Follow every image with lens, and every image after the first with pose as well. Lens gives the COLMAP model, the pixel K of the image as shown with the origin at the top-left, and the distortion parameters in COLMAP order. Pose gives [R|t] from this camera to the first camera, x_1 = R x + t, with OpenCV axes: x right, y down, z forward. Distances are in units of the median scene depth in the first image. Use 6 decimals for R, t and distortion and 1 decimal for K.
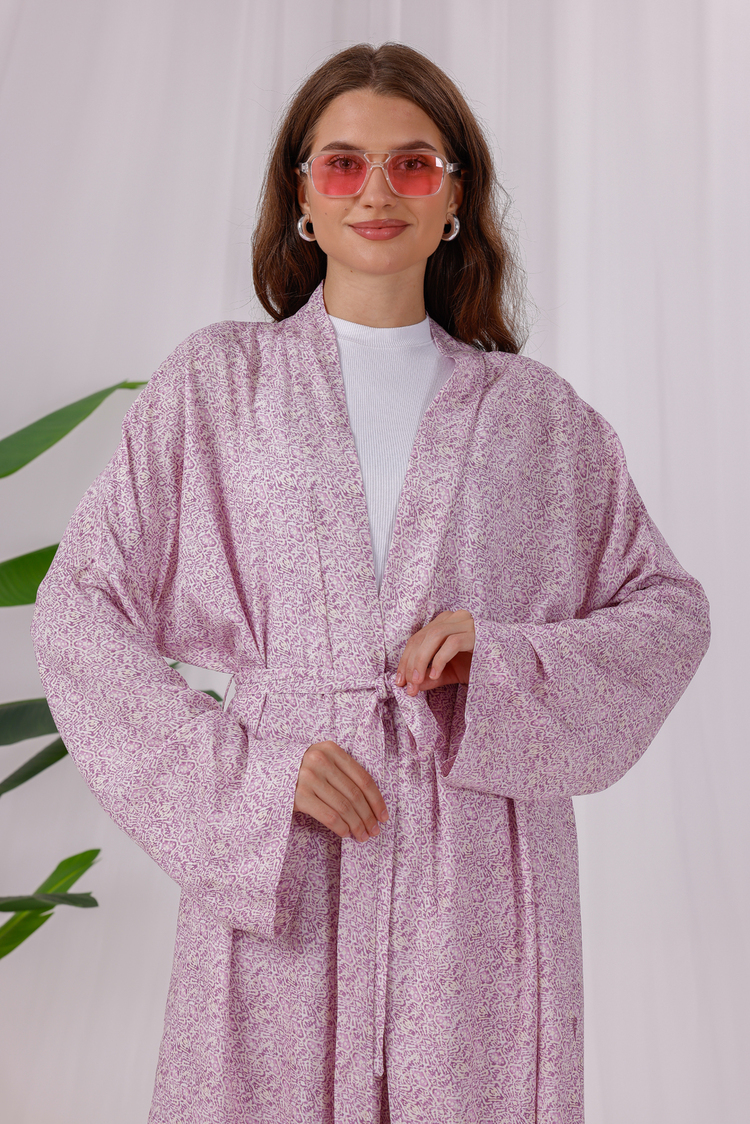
lens RADIAL K [[2254.2, 0, 370.9], [0, 2254.2, 564.0], [0, 0, 1]] dist [0.240789, 0.000000]
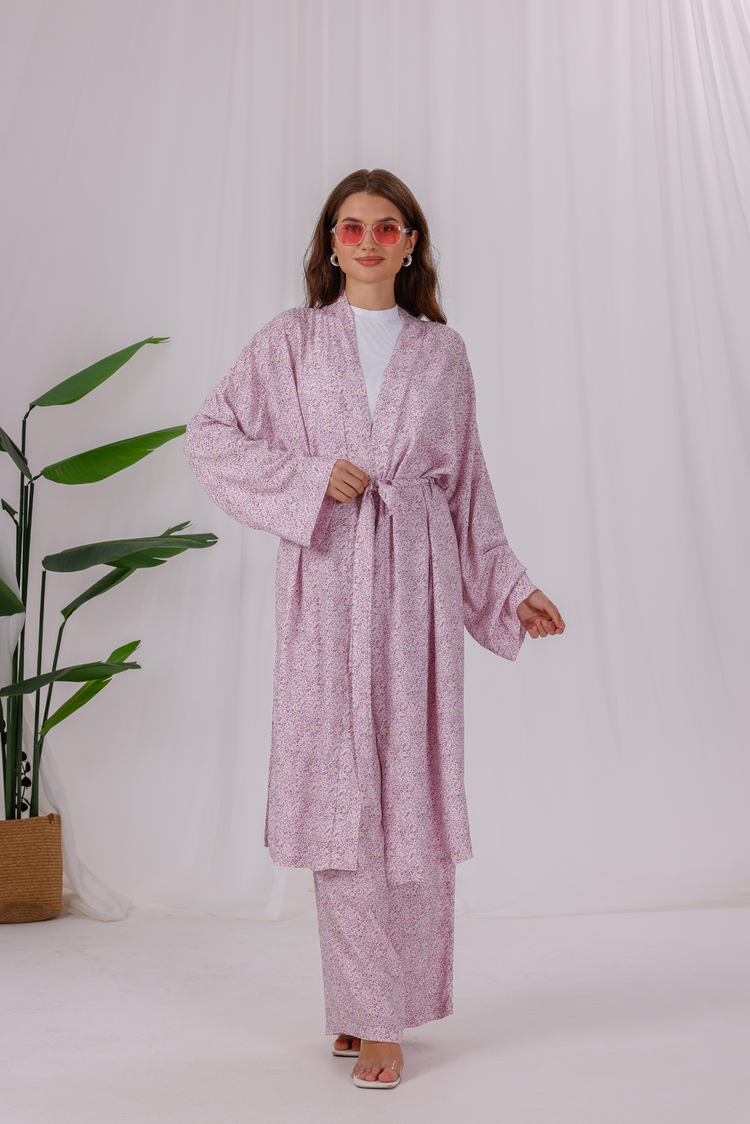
lens RADIAL K [[2177.7, 0, 371.8], [0, 2177.7, 562.0], [0, 0, 1]] dist [0.248679, 0.000000]
pose [[0.997825, 0.015768, -0.064007, 0.132929], [-0.016311, 0.999835, -0.007971, 0.134361], [0.063871, 0.008998, 0.997918, -0.930487]]
